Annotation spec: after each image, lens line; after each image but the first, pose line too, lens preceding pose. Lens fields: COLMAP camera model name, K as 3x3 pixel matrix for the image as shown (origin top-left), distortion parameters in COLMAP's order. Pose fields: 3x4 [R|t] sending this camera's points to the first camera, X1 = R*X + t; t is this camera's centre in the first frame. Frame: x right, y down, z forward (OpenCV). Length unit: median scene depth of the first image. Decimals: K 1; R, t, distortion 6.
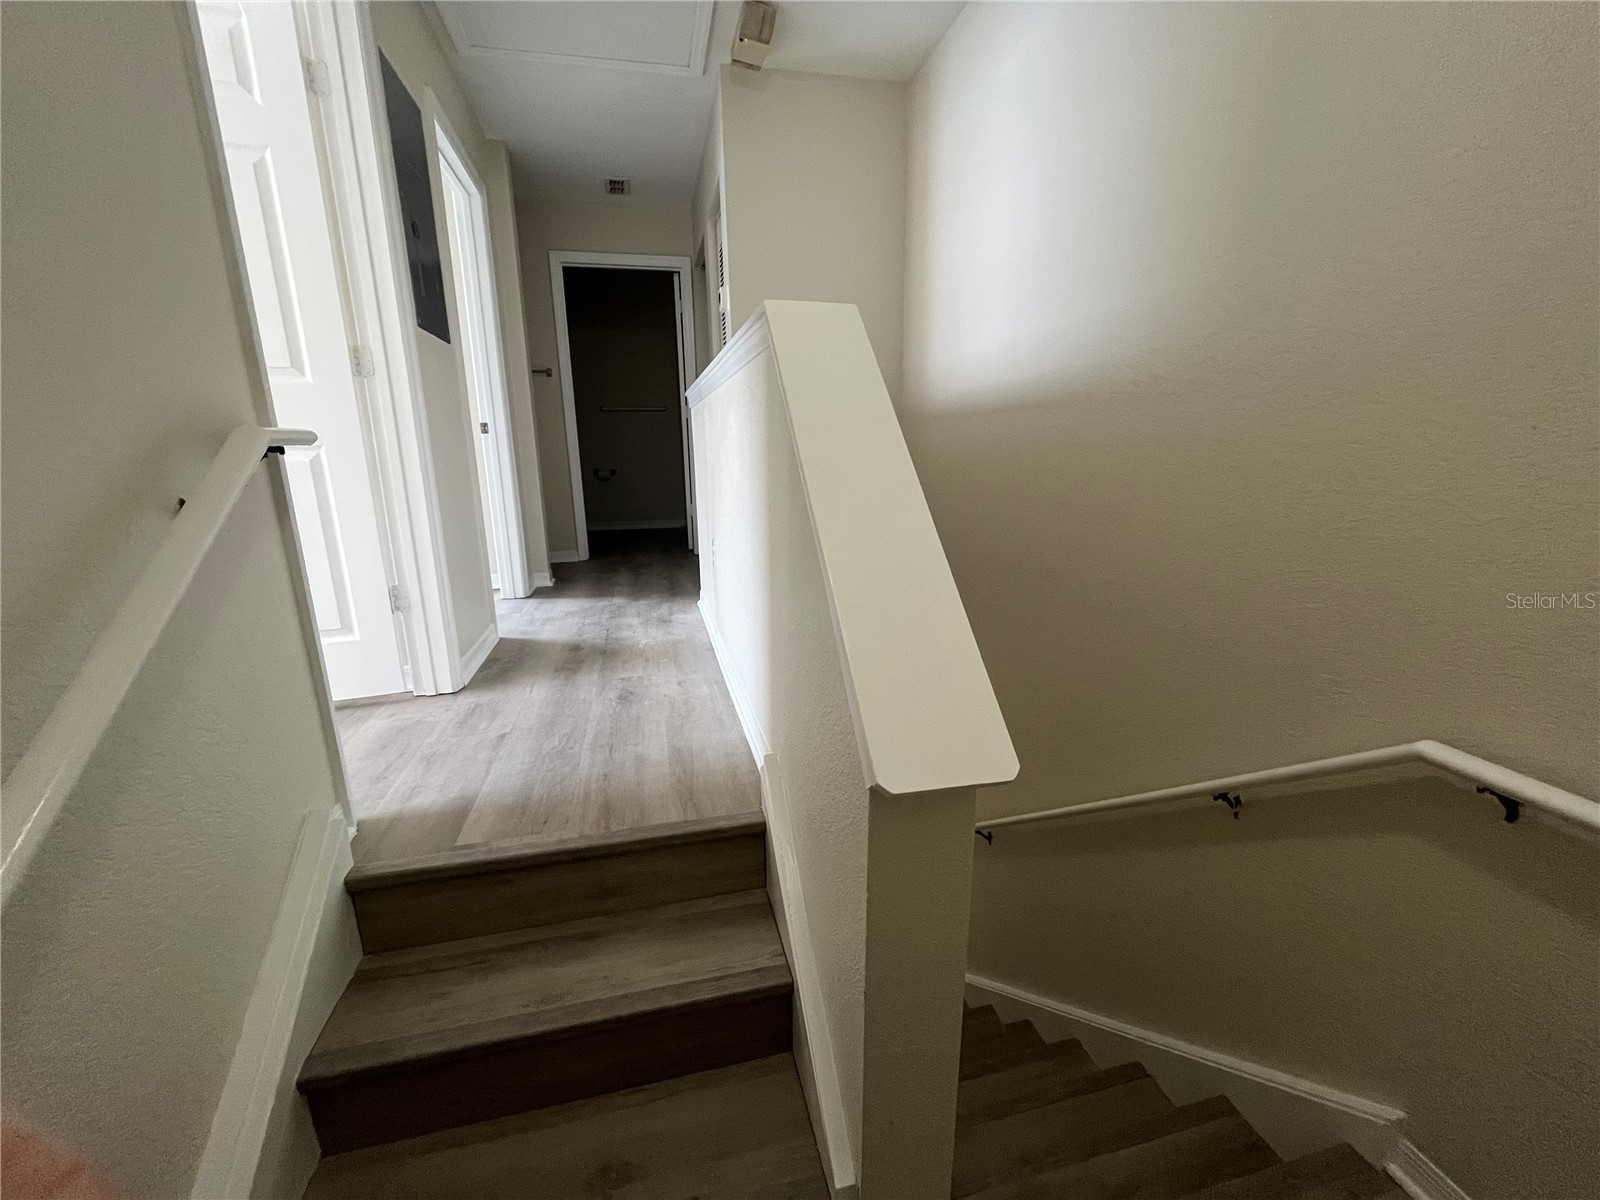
lens RADIAL K [[642.2, 0, 794.8], [0, 642.2, 599.6], [0, 0, 1]] dist [-0.004447, -0.000523]
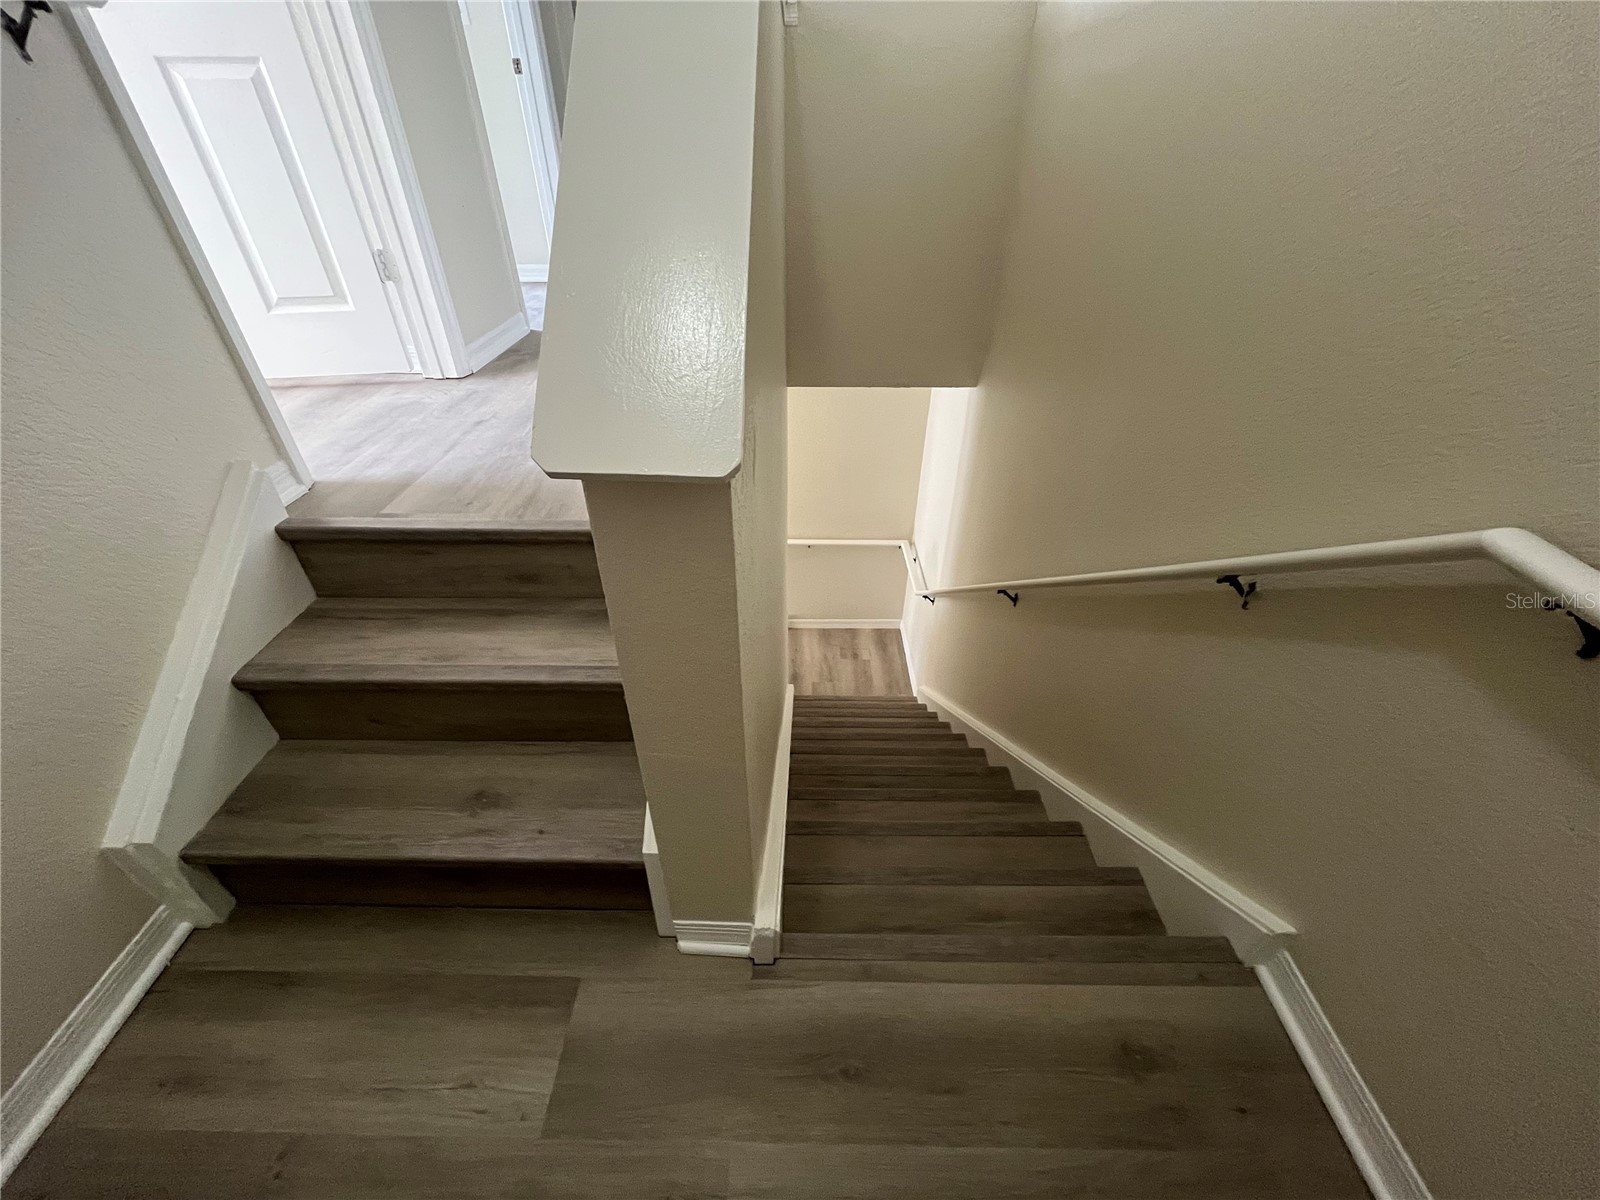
lens RADIAL K [[642.2, 0, 794.8], [0, 642.2, 599.6], [0, 0, 1]] dist [-0.004447, -0.000523]
pose [[0.971476, 0.150152, -0.183544, 0.292987], [-0.069062, 0.919592, 0.386758, 0.061122], [0.226858, -0.363050, 0.903731, 0.154246]]
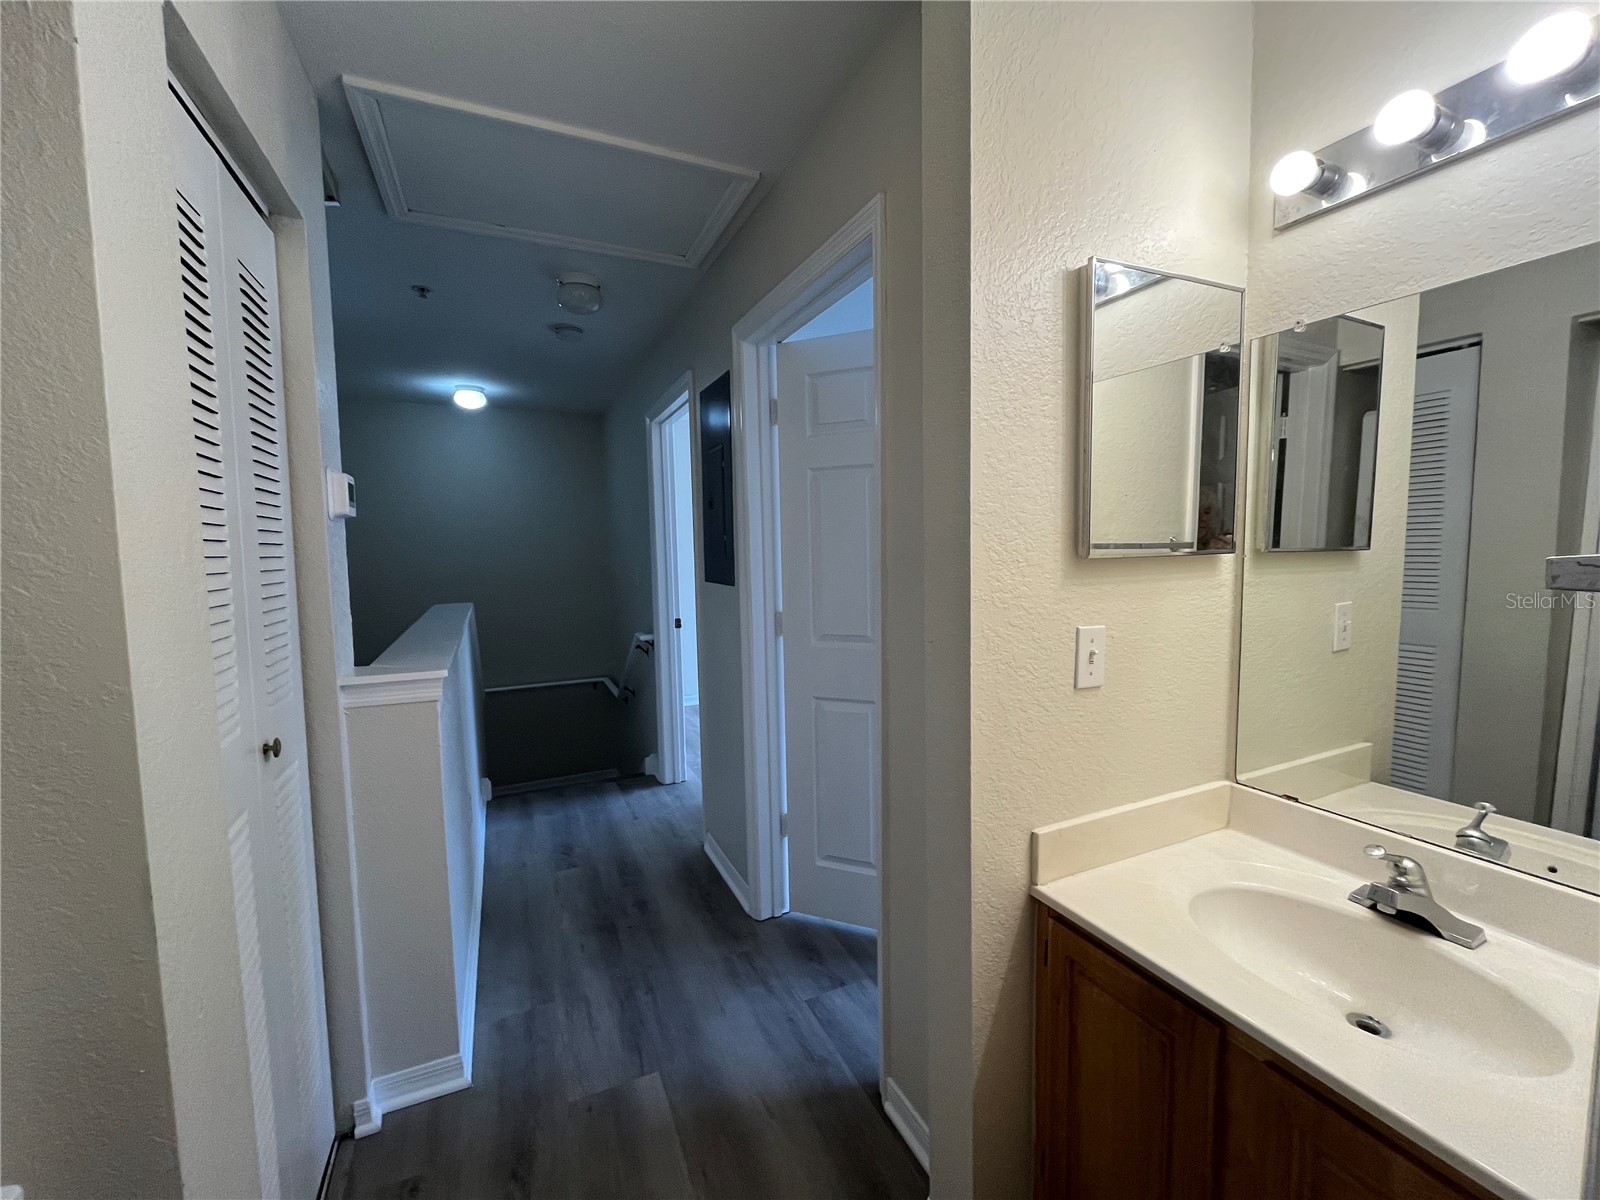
lens RADIAL K [[642.2, 0, 794.8], [0, 642.2, 599.6], [0, 0, 1]] dist [-0.004447, -0.000523]
pose [[-0.980334, 0.049350, -0.191075, -0.716696], [-0.013831, 0.948664, 0.315982, -1.119215], [0.196860, 0.312410, -0.929325, 3.123004]]
